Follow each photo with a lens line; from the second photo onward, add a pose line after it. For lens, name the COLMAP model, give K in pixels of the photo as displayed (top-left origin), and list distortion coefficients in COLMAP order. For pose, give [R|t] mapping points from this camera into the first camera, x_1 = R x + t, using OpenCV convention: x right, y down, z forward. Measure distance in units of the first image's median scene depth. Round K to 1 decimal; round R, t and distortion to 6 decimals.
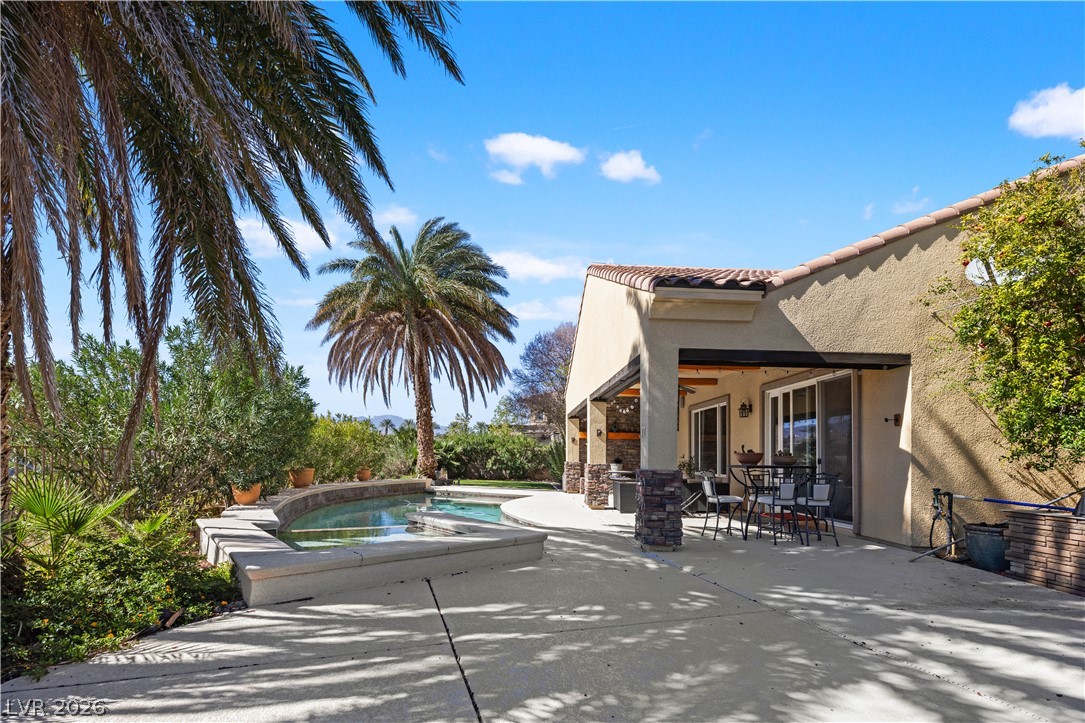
lens RADIAL K [[949.9, 0, 544.3], [0, 949.9, 363.7], [0, 0, 1]] dist [-0.004783, -0.002270]
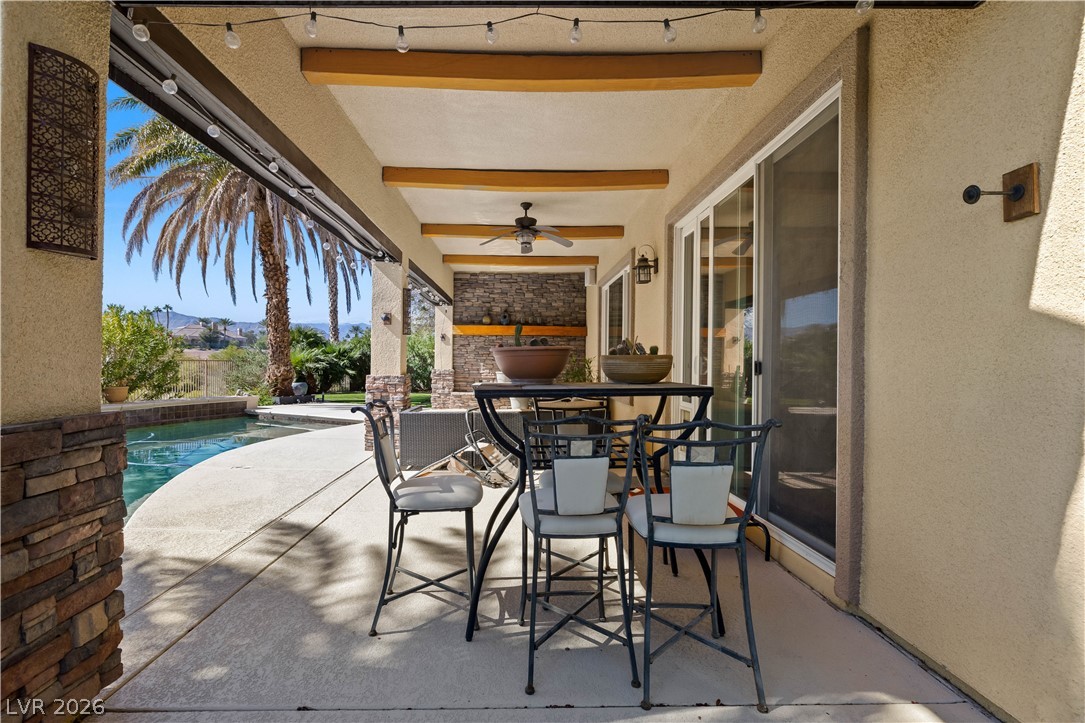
lens RADIAL K [[949.9, 0, 541.5], [0, 949.9, 359.9], [0, 0, 1]] dist [-0.004783, -0.002270]
pose [[0.999778, -0.013078, -0.016543, 0.172992], [0.014602, 0.995309, 0.095637, 0.050673], [0.015214, -0.095857, 0.995279, 0.511158]]
